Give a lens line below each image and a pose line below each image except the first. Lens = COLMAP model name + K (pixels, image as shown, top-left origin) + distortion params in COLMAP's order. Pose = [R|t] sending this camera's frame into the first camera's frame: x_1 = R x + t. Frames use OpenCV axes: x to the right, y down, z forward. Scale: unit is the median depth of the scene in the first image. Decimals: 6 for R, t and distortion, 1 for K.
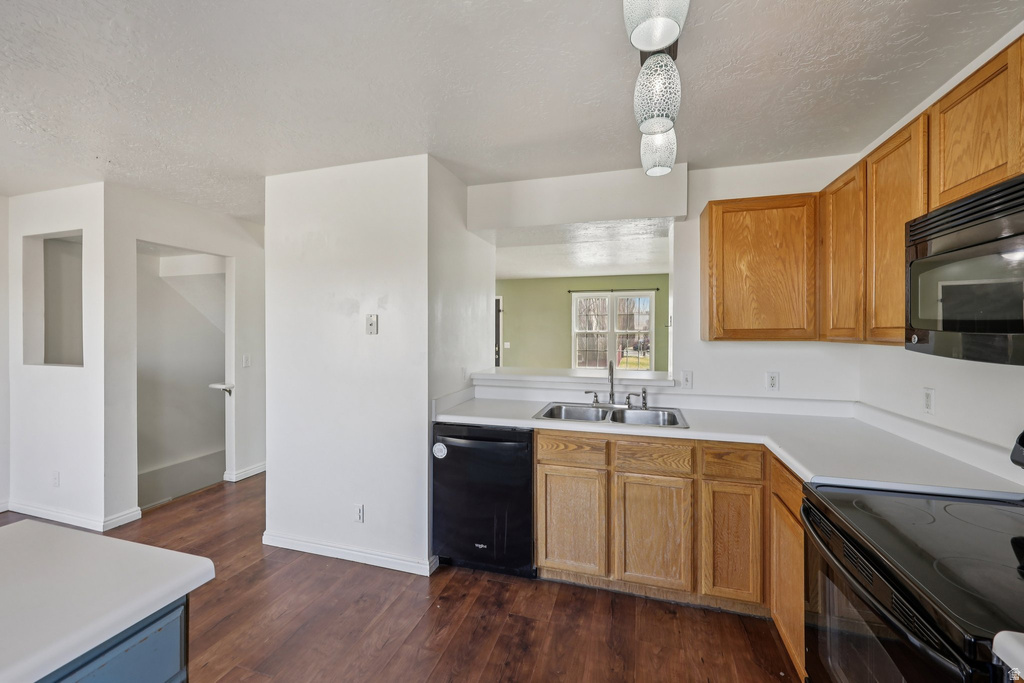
lens RADIAL K [[409.6, 0, 512.0], [0, 409.6, 332.1], [0, 0, 1]] dist [-0.001797, -0.001177]
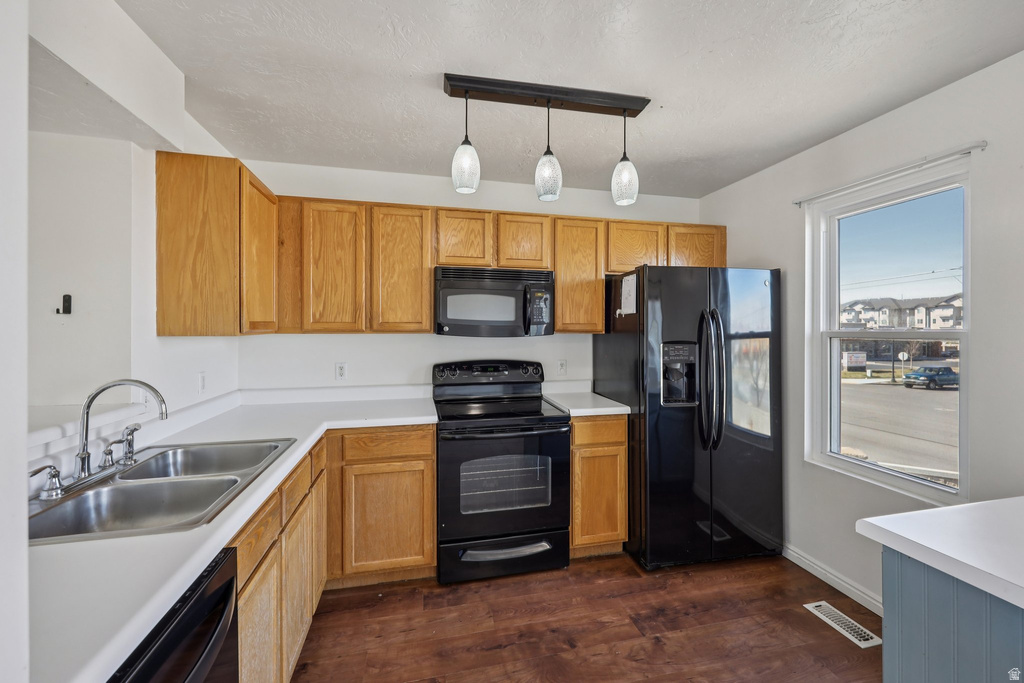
lens RADIAL K [[409.6, 0, 516.4], [0, 409.6, 331.1], [0, 0, 1]] dist [-0.001797, -0.001177]
pose [[-0.505304, -0.005574, 0.862923, -0.497846], [0.002301, 0.999967, 0.007806, 0.008157], [-0.862938, 0.005931, -0.505275, 0.986611]]
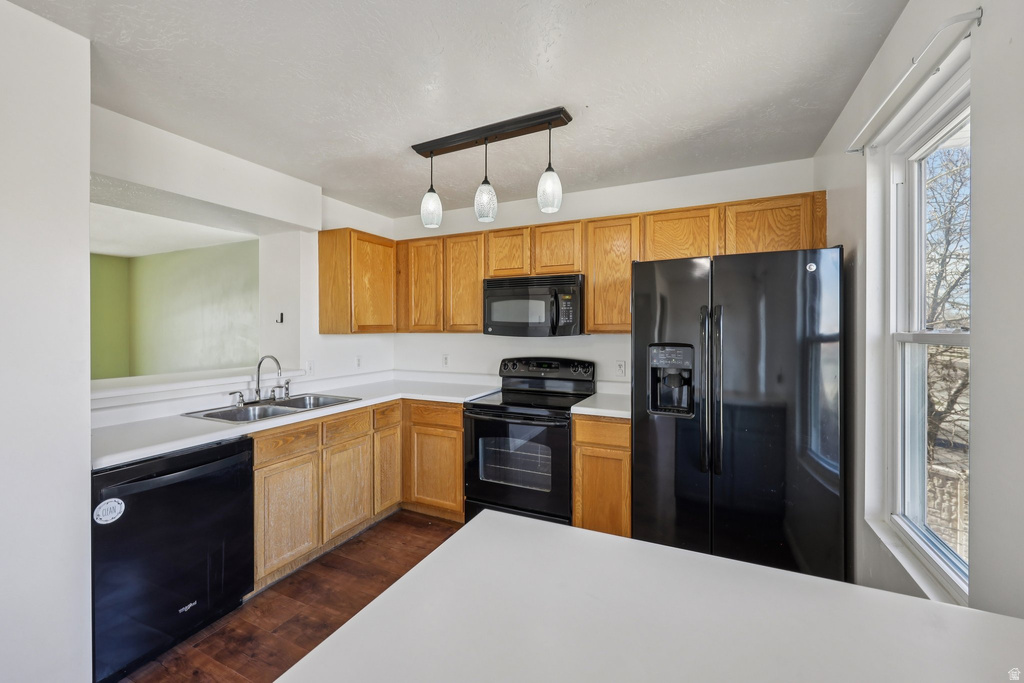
lens RADIAL K [[409.6, 0, 516.3], [0, 409.6, 332.1], [0, 0, 1]] dist [-0.001797, -0.001177]
pose [[0.139051, -0.009661, 0.990238, -0.783520], [0.006190, 0.999941, 0.008886, 0.006990], [-0.990266, 0.004894, 0.139103, 0.301482]]
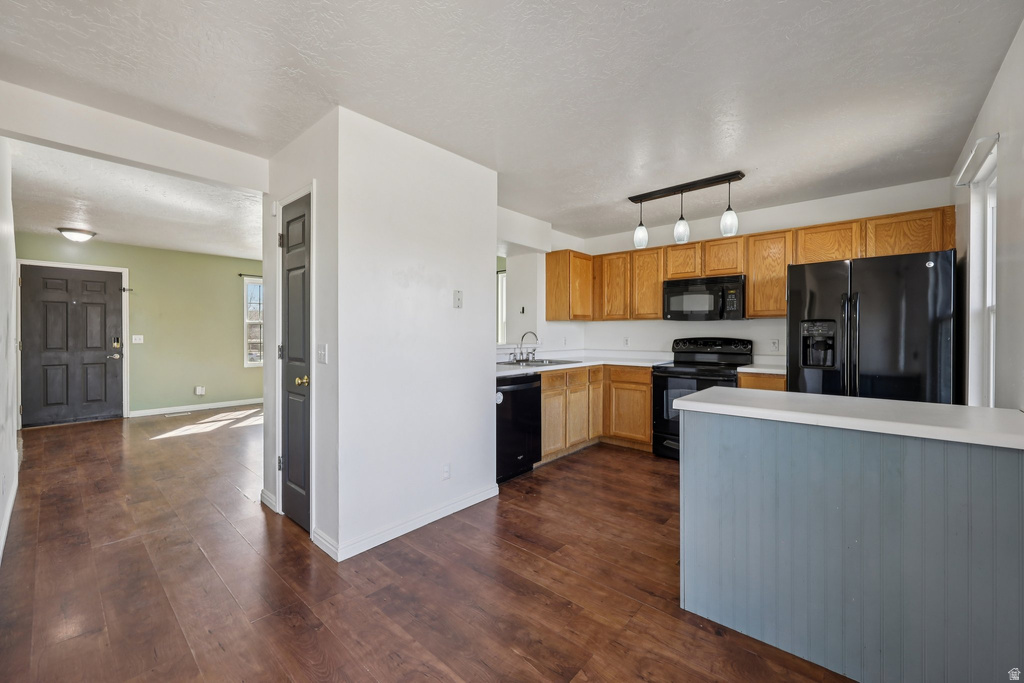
lens RADIAL K [[409.6, 0, 516.8], [0, 409.6, 335.3], [0, 0, 1]] dist [-0.001797, -0.001177]
pose [[0.411017, -0.005159, 0.911613, -1.485755], [0.001607, 0.999987, 0.004935, 0.088554], [-0.911626, -0.000564, 0.411020, 0.441252]]
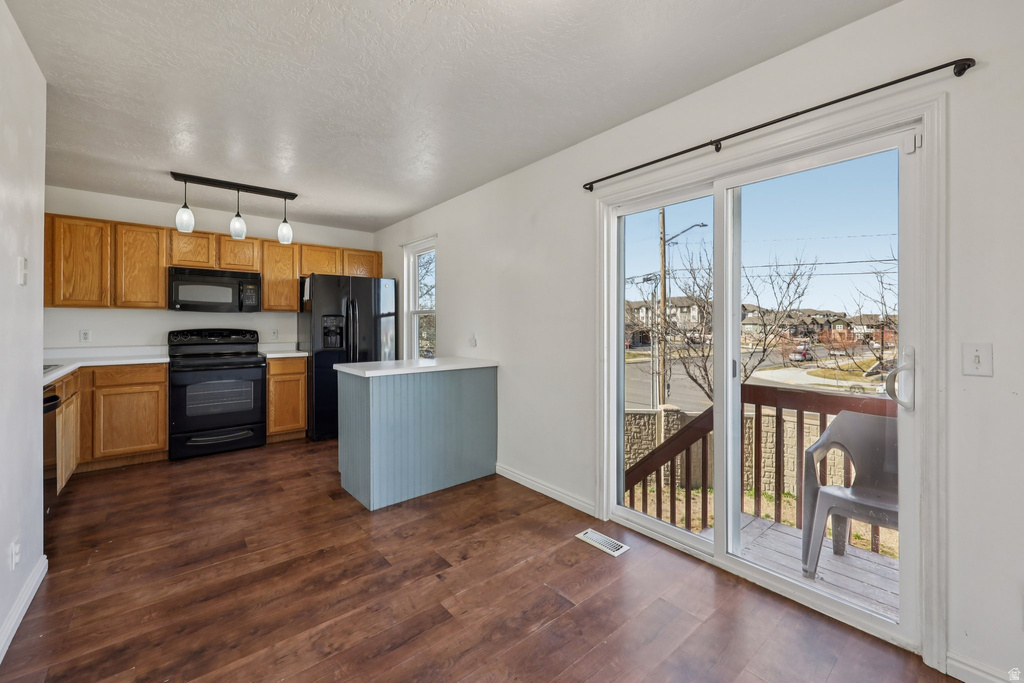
lens RADIAL K [[409.6, 0, 513.9], [0, 409.6, 324.5], [0, 0, 1]] dist [-0.001797, -0.001177]
pose [[-0.838895, -0.002038, 0.544289, -1.623447], [0.000495, 0.999990, 0.004509, 0.081882], [-0.544292, 0.004052, -0.838886, 1.280957]]
